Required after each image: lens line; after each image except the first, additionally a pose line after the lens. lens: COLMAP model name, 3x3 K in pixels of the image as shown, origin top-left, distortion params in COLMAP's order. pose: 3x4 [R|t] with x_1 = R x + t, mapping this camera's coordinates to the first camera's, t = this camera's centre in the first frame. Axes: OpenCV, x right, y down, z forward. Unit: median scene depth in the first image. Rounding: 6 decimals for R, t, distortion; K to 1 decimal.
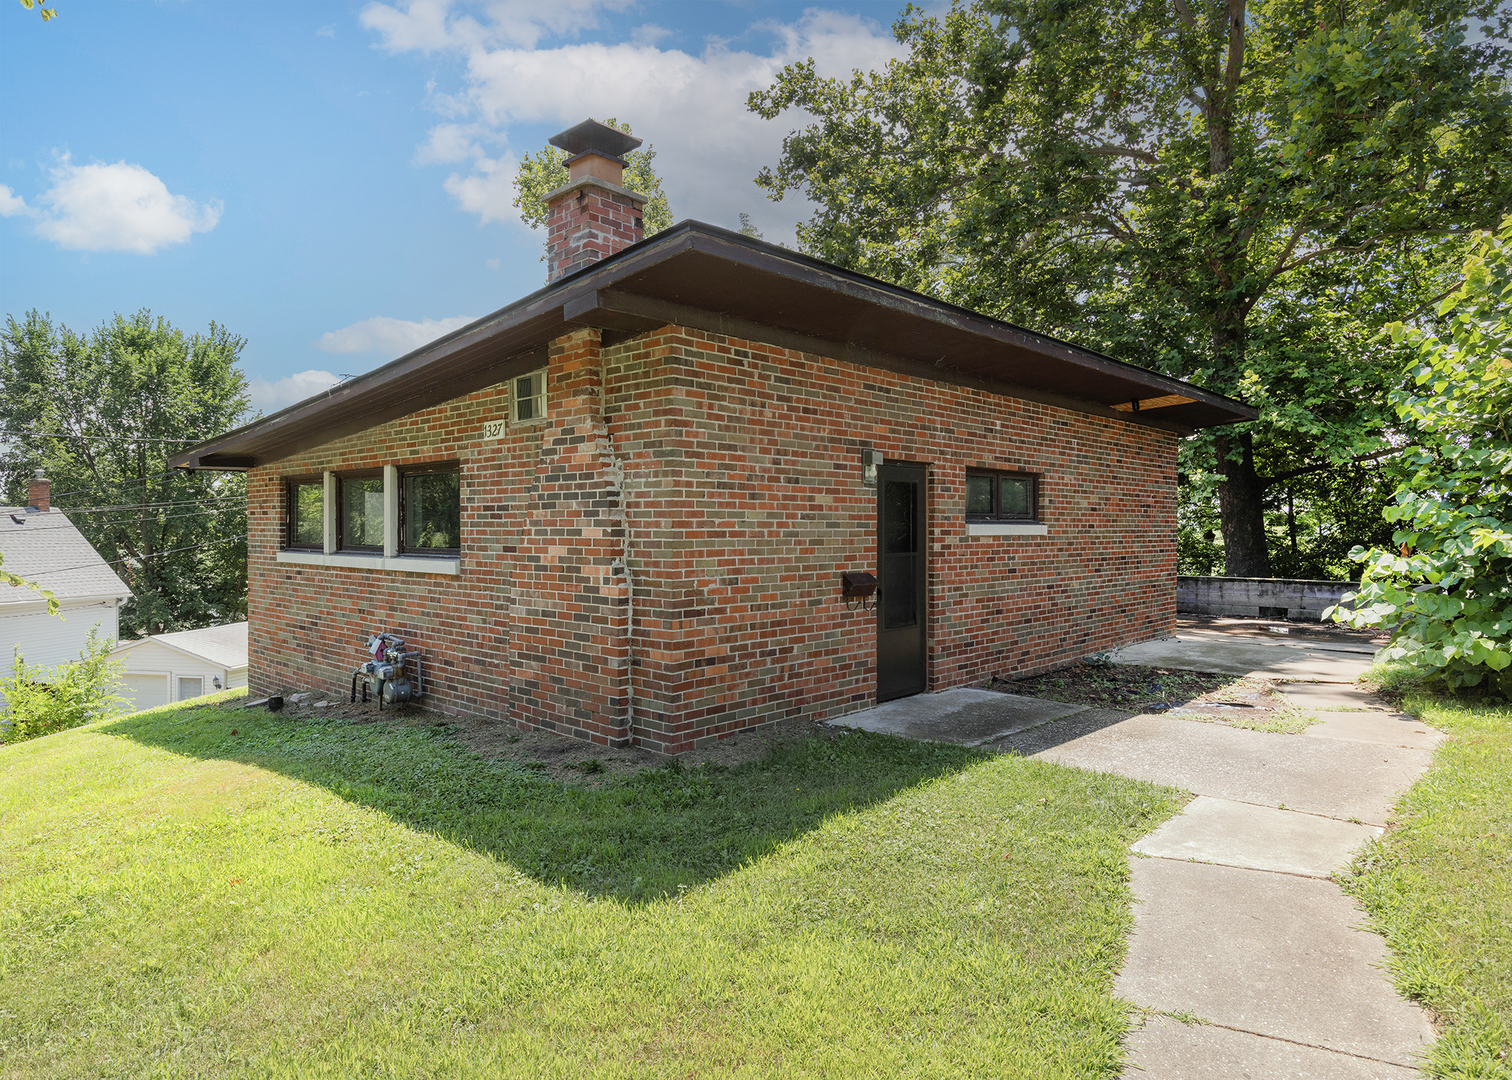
lens RADIAL K [[924.8, 0, 684.0], [0, 924.8, 517.7], [0, 0, 1]] dist [0.001790, 0.000205]
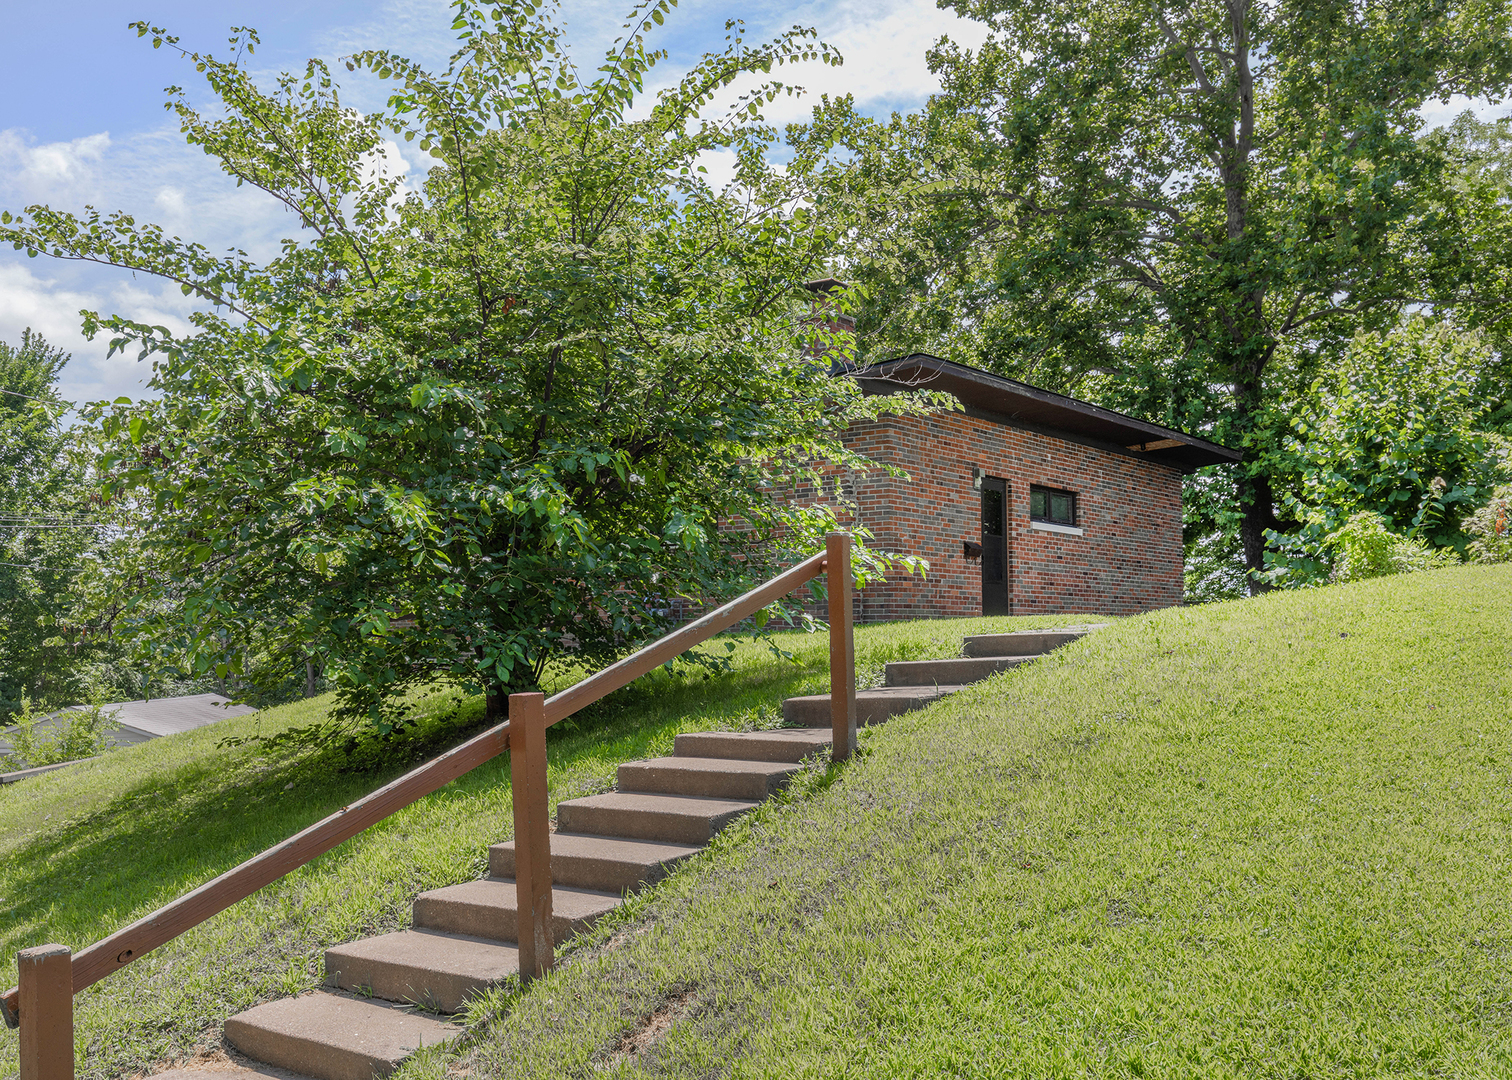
lens RADIAL K [[1437.9, 0, 756.0], [0, 1437.9, 540.0], [0, 0, 1]] dist [0.002707, 0.000518]
pose [[0.989122, 0.008672, 0.146839, -0.509550], [-0.000176, 0.998330, -0.057772, 0.182442], [-0.147095, 0.057118, 0.987472, -1.319776]]
